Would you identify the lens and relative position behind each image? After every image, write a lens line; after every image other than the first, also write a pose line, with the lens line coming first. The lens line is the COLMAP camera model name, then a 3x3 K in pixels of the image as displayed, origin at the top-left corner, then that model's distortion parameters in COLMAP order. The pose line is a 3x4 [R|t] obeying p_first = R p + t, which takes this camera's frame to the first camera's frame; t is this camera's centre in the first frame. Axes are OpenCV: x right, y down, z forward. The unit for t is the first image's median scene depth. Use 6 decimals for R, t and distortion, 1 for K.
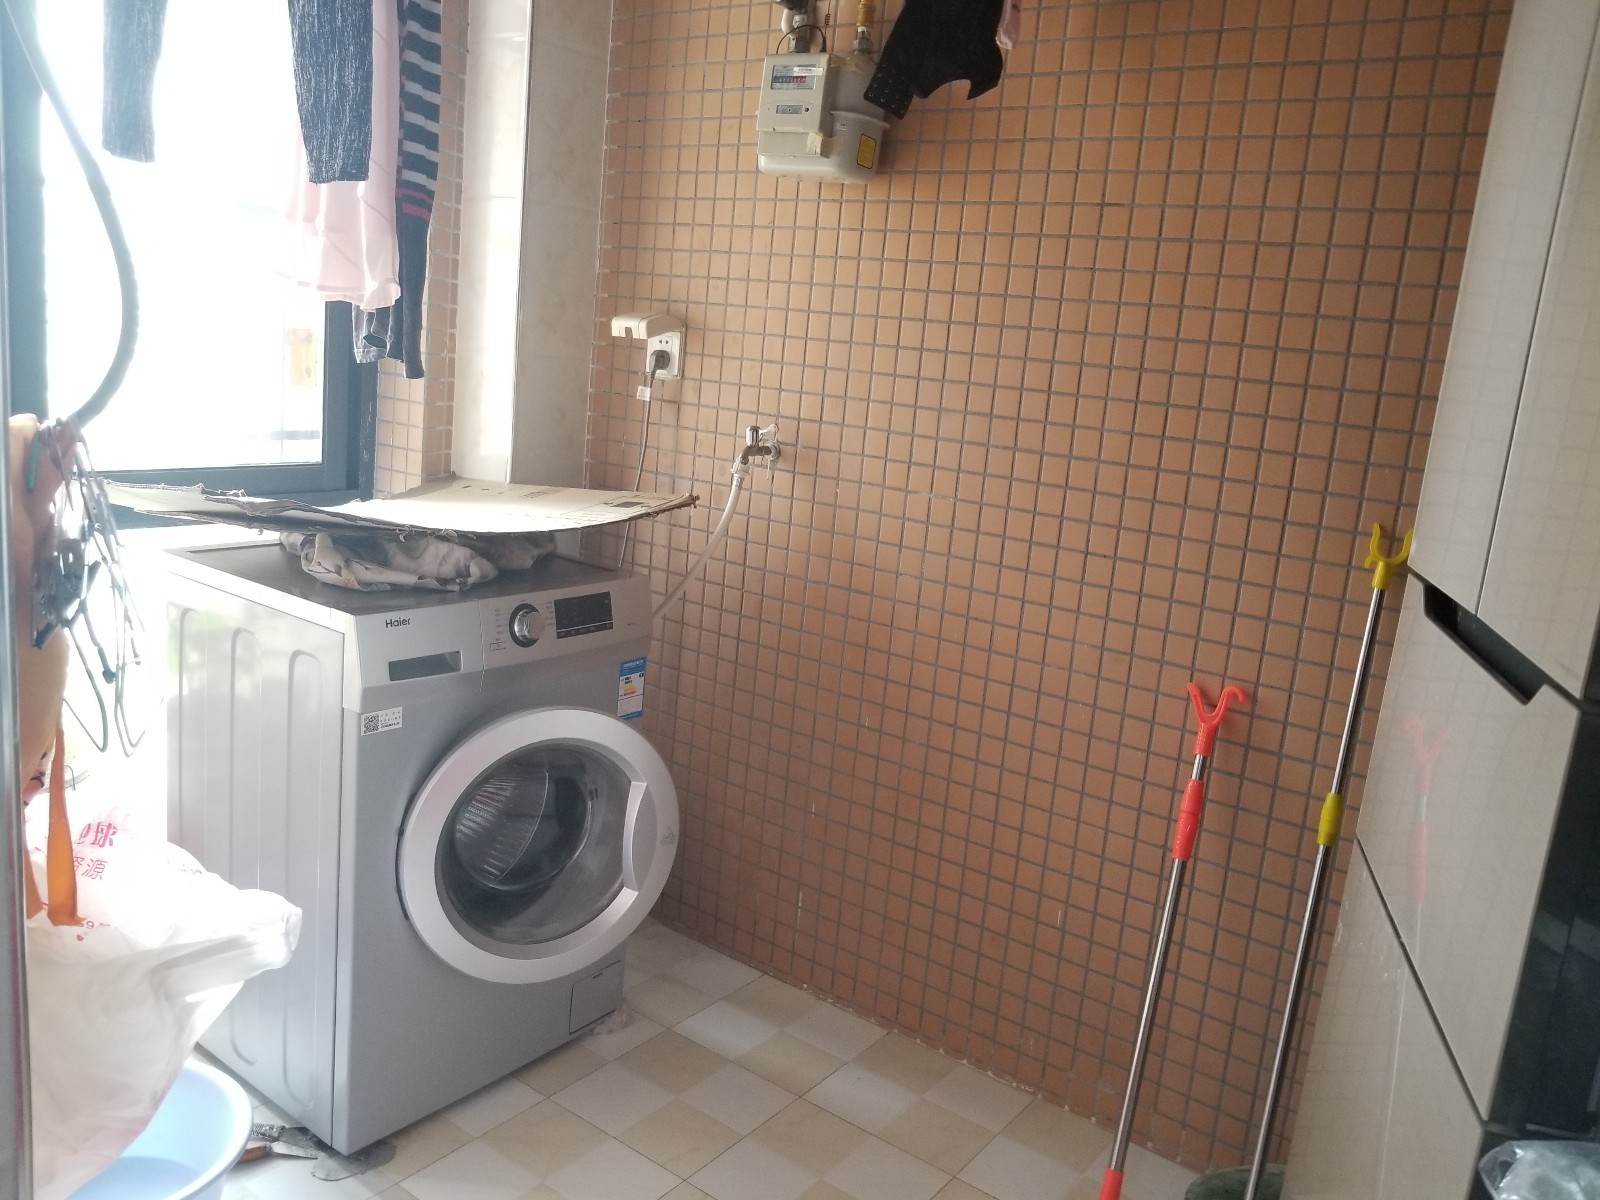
lens RADIAL K [[1256.3, 0, 792.4], [0, 1256.3, 562.7], [0, 0, 1]] dist [-0.002373, -0.000704]
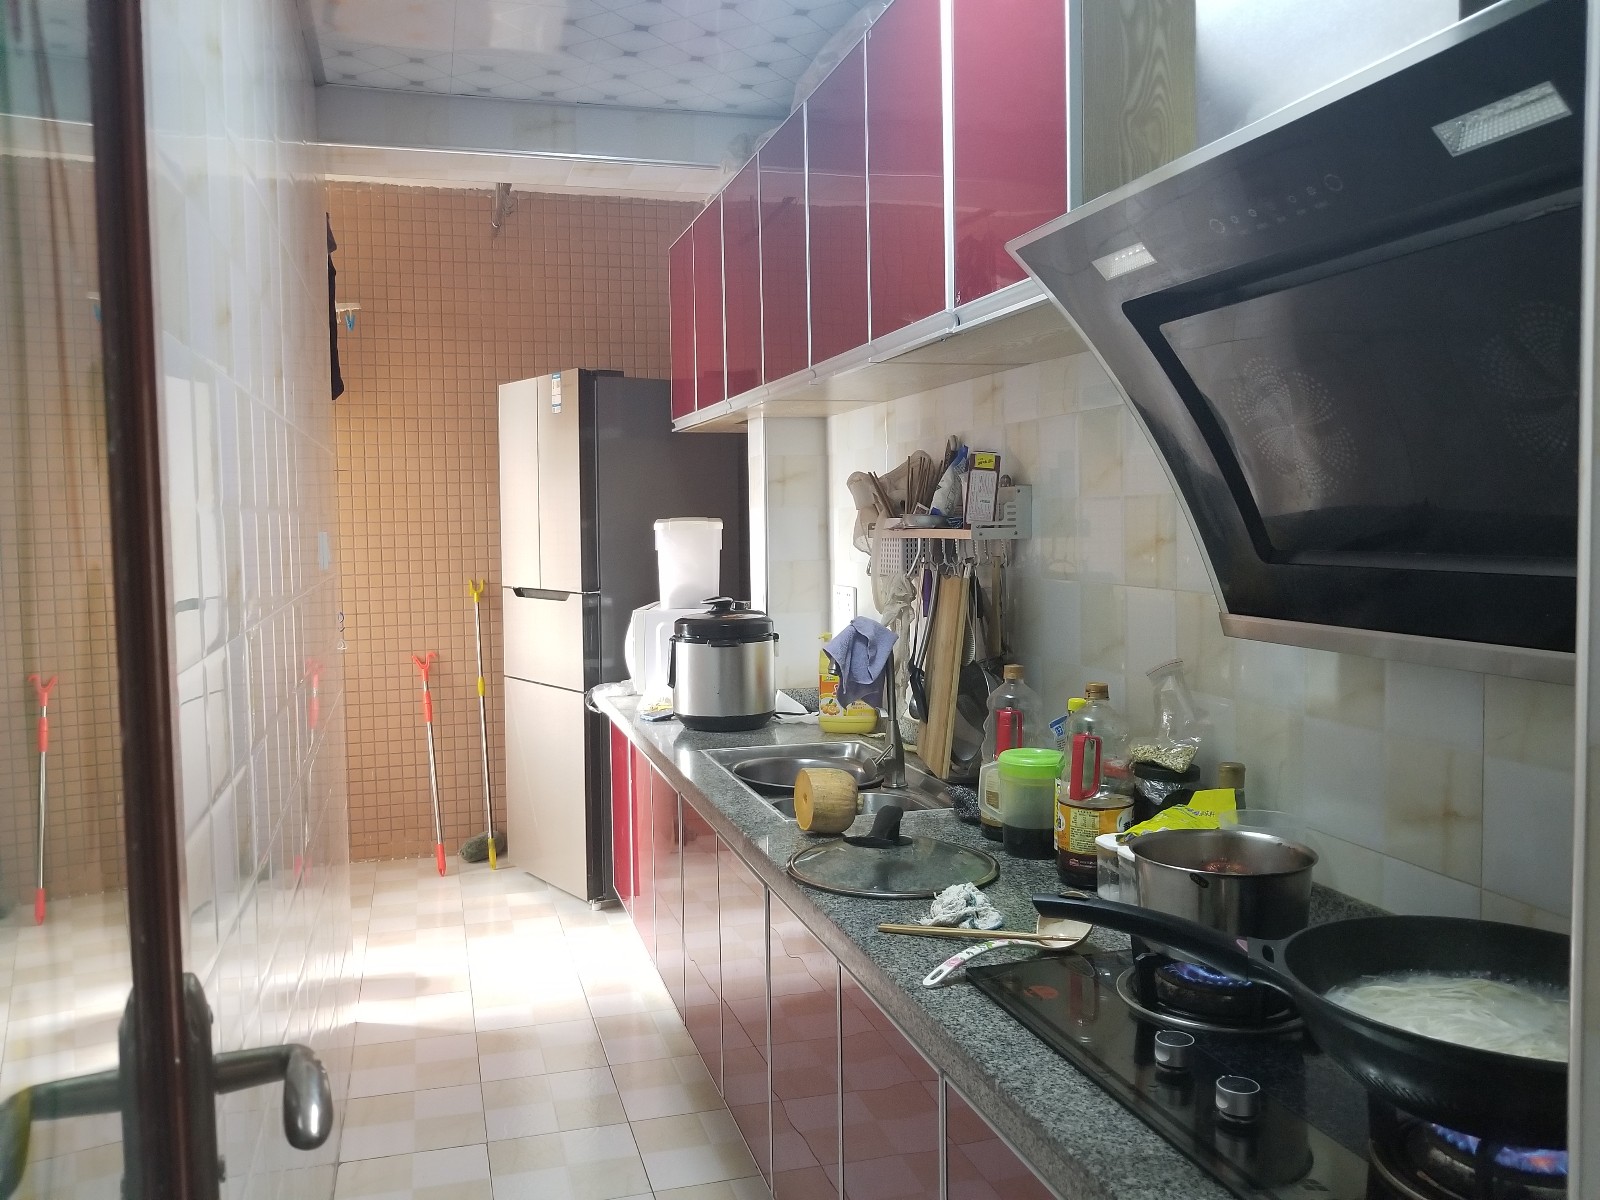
lens RADIAL K [[1256.3, 0, 798.4], [0, 1256.3, 599.3], [0, 0, 1]] dist [-0.002373, -0.000704]
pose [[0.577620, -0.147043, 0.802953, -1.256466], [0.219134, 0.975469, 0.020998, 0.103914], [-0.786343, 0.163825, 0.595672, -1.132238]]
